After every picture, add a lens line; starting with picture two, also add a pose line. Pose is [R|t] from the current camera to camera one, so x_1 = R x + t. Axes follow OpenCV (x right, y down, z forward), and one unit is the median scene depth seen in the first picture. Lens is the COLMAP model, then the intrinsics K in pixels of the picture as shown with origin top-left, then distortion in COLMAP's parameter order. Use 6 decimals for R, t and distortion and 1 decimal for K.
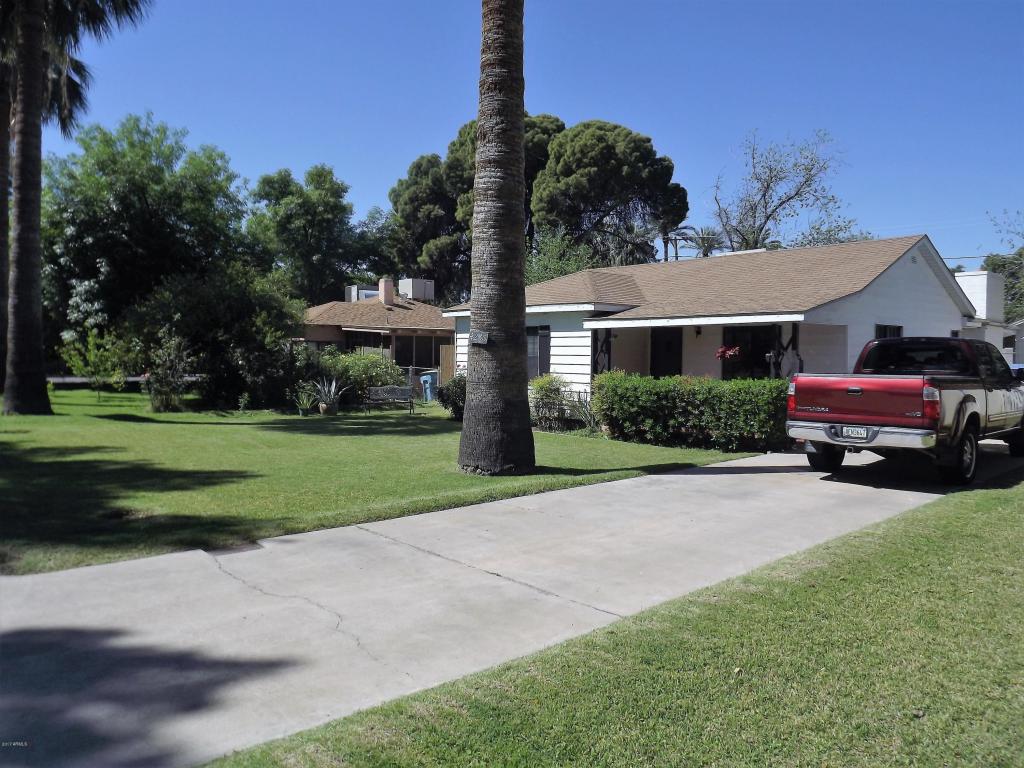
lens RADIAL K [[731.4, 0, 514.6], [0, 731.4, 374.2], [0, 0, 1]] dist [-0.041803, -0.011418]
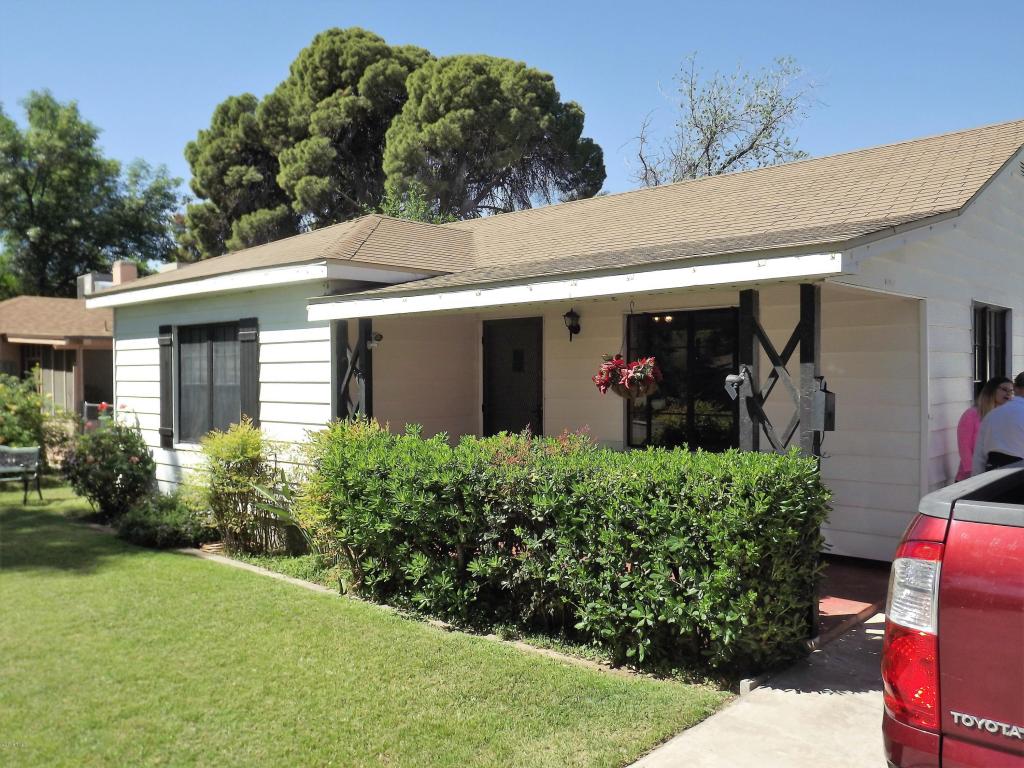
lens RADIAL K [[839.3, 0, 514.2], [0, 839.3, 388.0], [0, 0, 1]] dist [-0.016337, -0.011863]
pose [[0.994613, -0.015328, 0.102523, 0.068182], [0.016527, 0.999804, -0.010855, -0.006343], [-0.102337, 0.012491, 0.994671, 0.205513]]
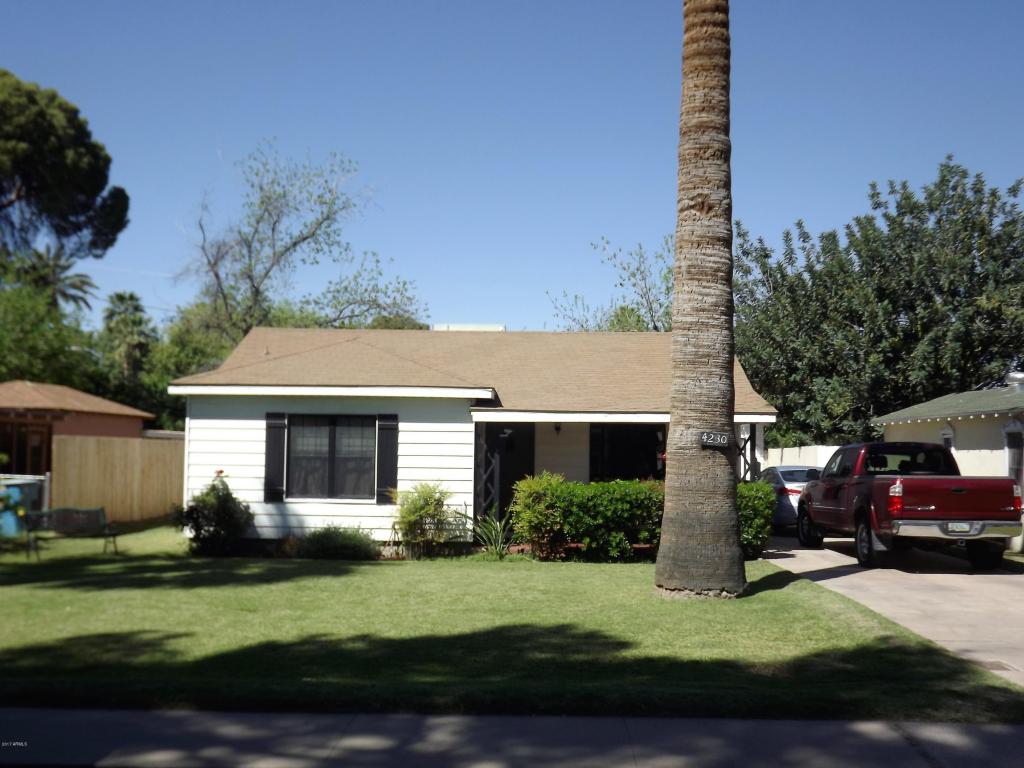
lens RADIAL K [[1140.7, 0, 515.5], [0, 1140.7, 385.1], [0, 0, 1]] dist [0.014033, 0.000000]
pose [[0.683355, 0.046018, 0.728634, -0.309473], [0.014021, 0.997000, -0.076116, -0.003504], [-0.729951, 0.062231, 0.680660, 0.064434]]
